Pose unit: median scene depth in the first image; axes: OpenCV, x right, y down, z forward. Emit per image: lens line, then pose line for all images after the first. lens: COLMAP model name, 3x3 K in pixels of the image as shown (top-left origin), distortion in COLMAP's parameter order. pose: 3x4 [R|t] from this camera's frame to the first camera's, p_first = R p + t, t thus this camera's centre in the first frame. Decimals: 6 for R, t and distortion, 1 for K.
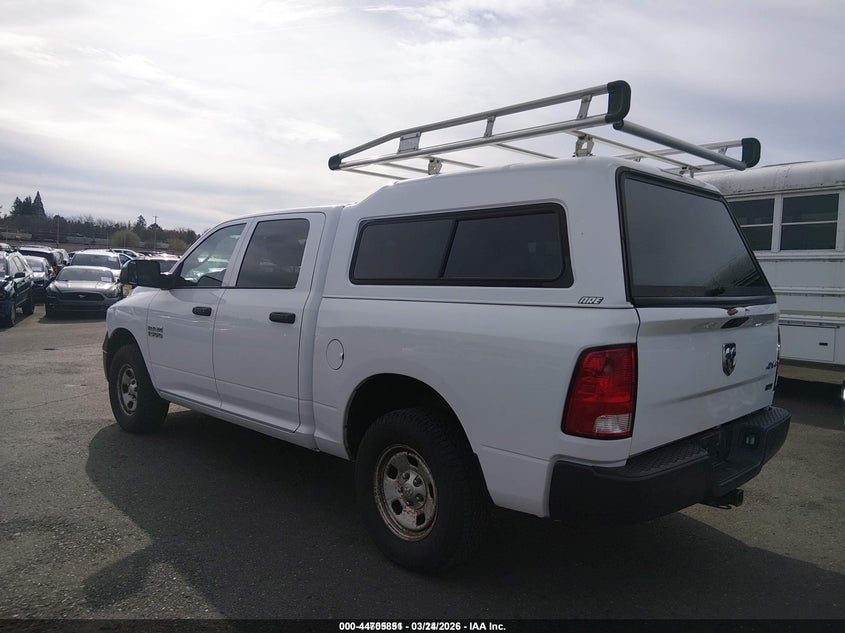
lens RADIAL K [[654.1, 0, 422.5], [0, 654.1, 316.5], [0, 0, 1]] dist [-0.089755, -0.001807]
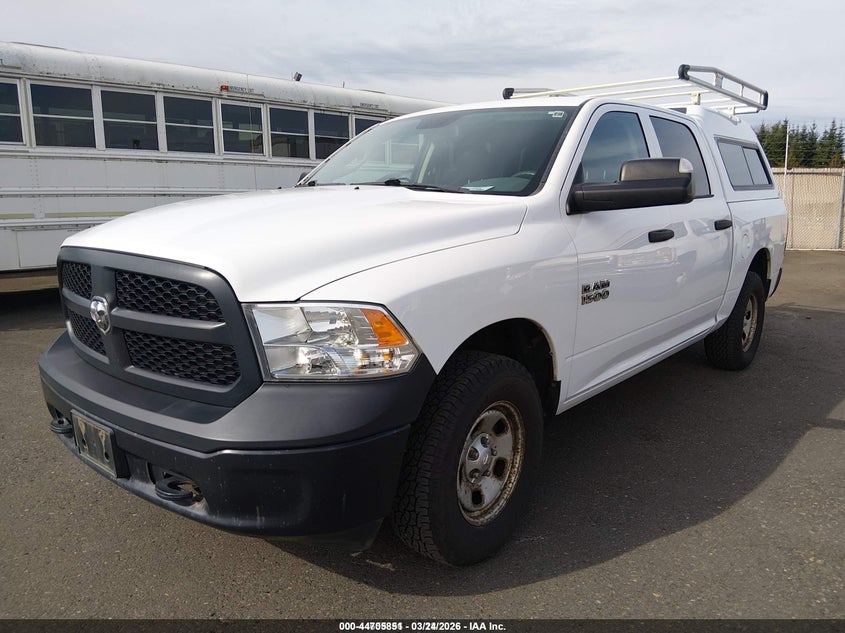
lens RADIAL K [[659.6, 0, 422.5], [0, 659.6, 316.5], [0, 0, 1]] dist [-0.000479, -0.007819]
pose [[-0.081657, -0.201249, 0.976131, -0.508511], [0.047941, 0.977474, 0.205537, -0.040339], [-0.995507, 0.063580, -0.070169, 0.646131]]
